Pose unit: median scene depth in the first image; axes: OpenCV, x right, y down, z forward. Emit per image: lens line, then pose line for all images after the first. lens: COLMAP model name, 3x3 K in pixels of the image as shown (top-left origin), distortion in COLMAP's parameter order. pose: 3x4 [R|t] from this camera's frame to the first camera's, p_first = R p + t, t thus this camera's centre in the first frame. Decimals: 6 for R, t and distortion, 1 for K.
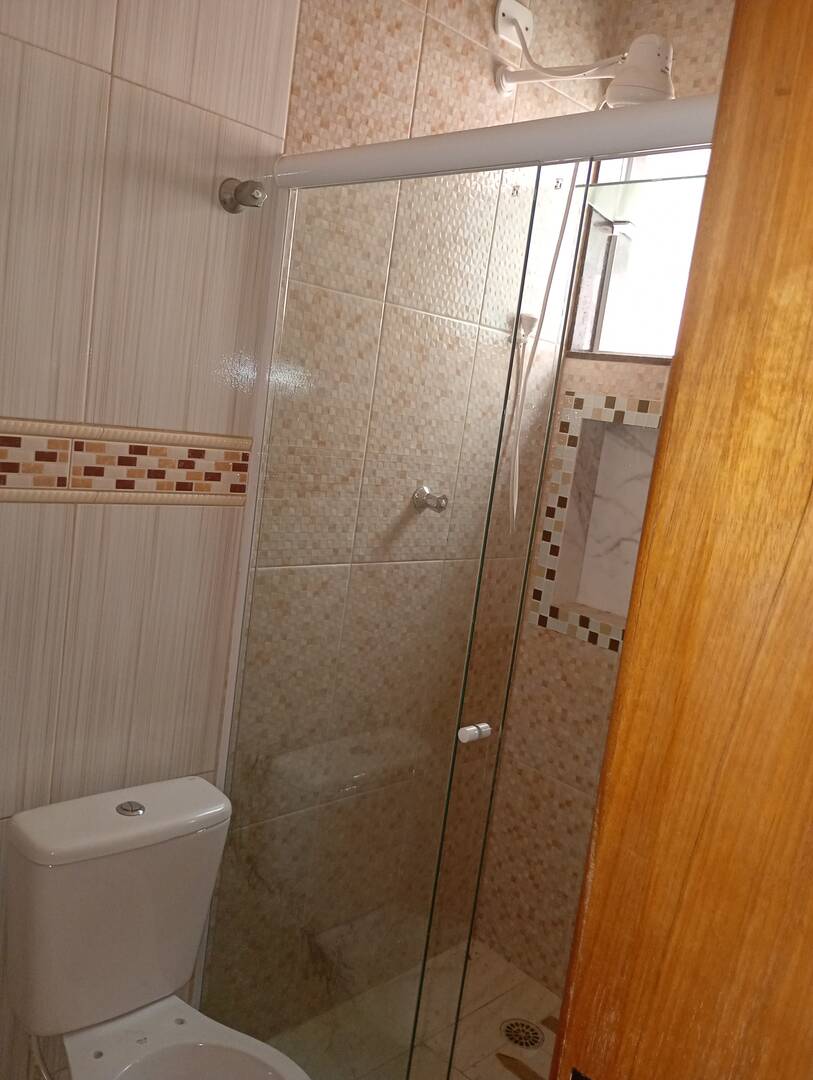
lens RADIAL K [[900.9, 0, 415.3], [0, 900.9, 536.5], [0, 0, 1]] dist [0.069840, -0.099040]
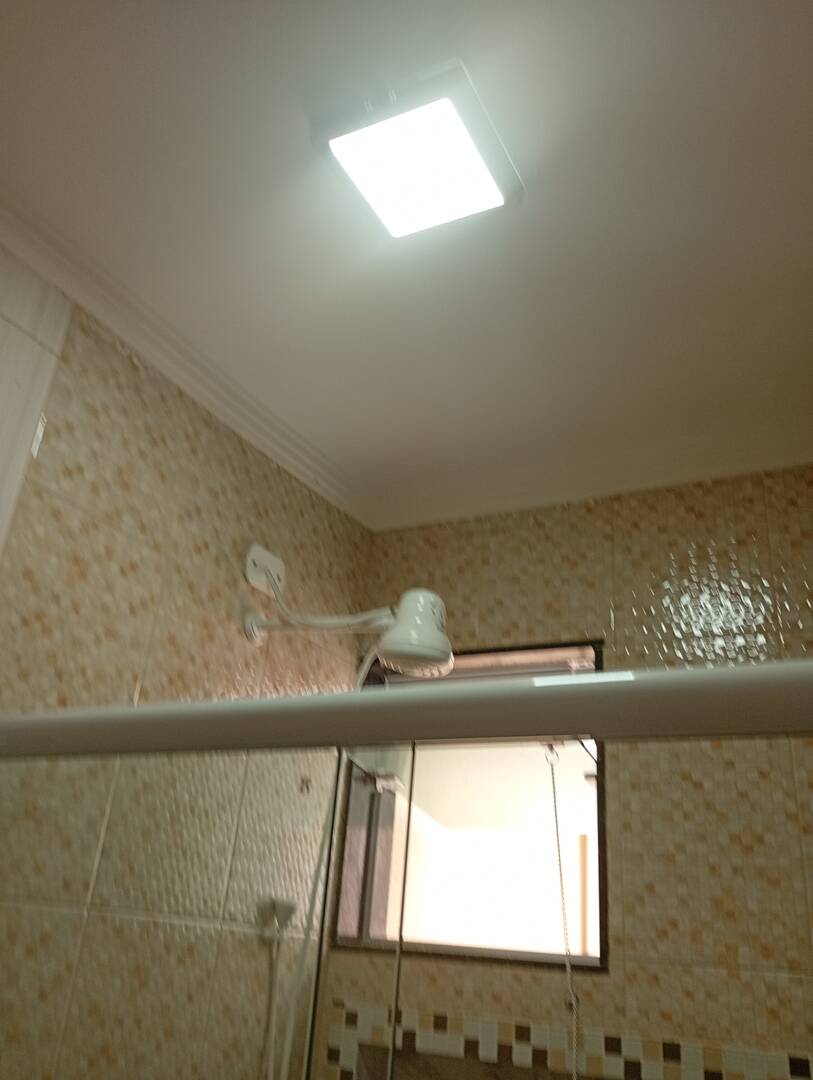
lens RADIAL K [[915.6, 0, 413.9], [0, 915.6, 535.3], [0, 0, 1]] dist [0.065831, -0.090200]
pose [[0.953849, 0.060355, 0.294158, -0.023371], [0.103164, 0.854104, -0.509769, -0.123164], [-0.282008, 0.516589, 0.808460, 0.219118]]
